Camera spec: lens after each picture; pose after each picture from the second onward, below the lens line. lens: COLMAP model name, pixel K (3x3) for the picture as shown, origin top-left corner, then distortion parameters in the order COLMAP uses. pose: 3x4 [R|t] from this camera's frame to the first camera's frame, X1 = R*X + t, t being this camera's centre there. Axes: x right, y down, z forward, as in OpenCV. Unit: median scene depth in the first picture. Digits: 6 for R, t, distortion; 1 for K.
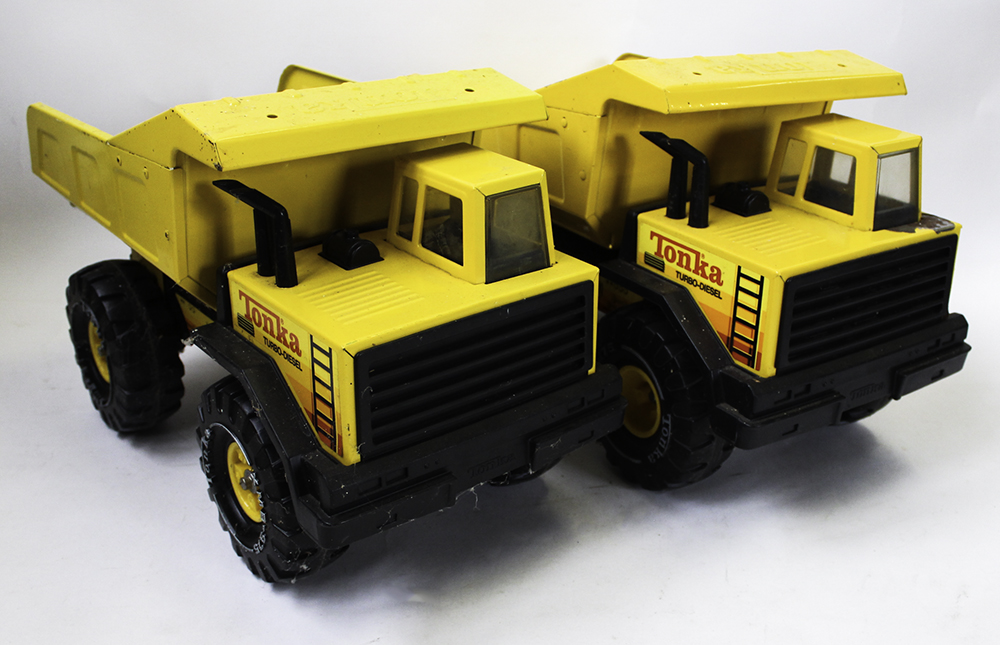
lens RADIAL K [[1118.7, 0, 559.6], [0, 1118.7, 357.7], [0, 0, 1]] dist [-0.080934, 0.000000]
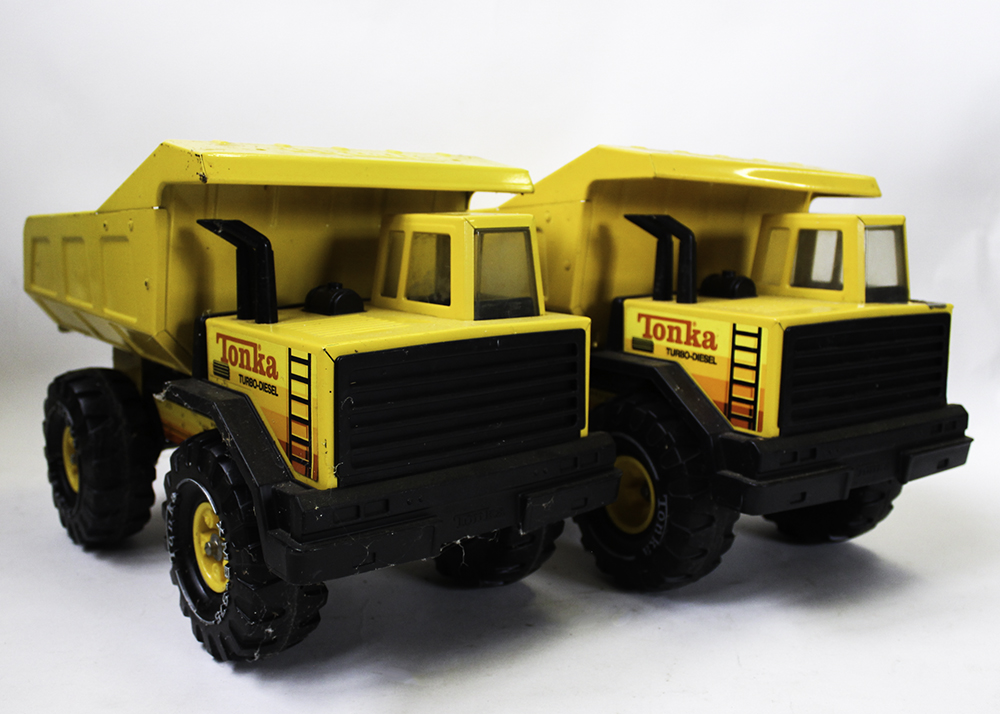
lens RADIAL K [[1033.8, 0, 502.3], [0, 1033.8, 377.3], [0, 0, 1]] dist [-0.080683, 0.000000]
pose [[0.999799, -0.009433, -0.017698, -0.023302], [0.004618, 0.967047, -0.254557, 0.179399], [0.019516, 0.254424, 0.966896, 0.137866]]
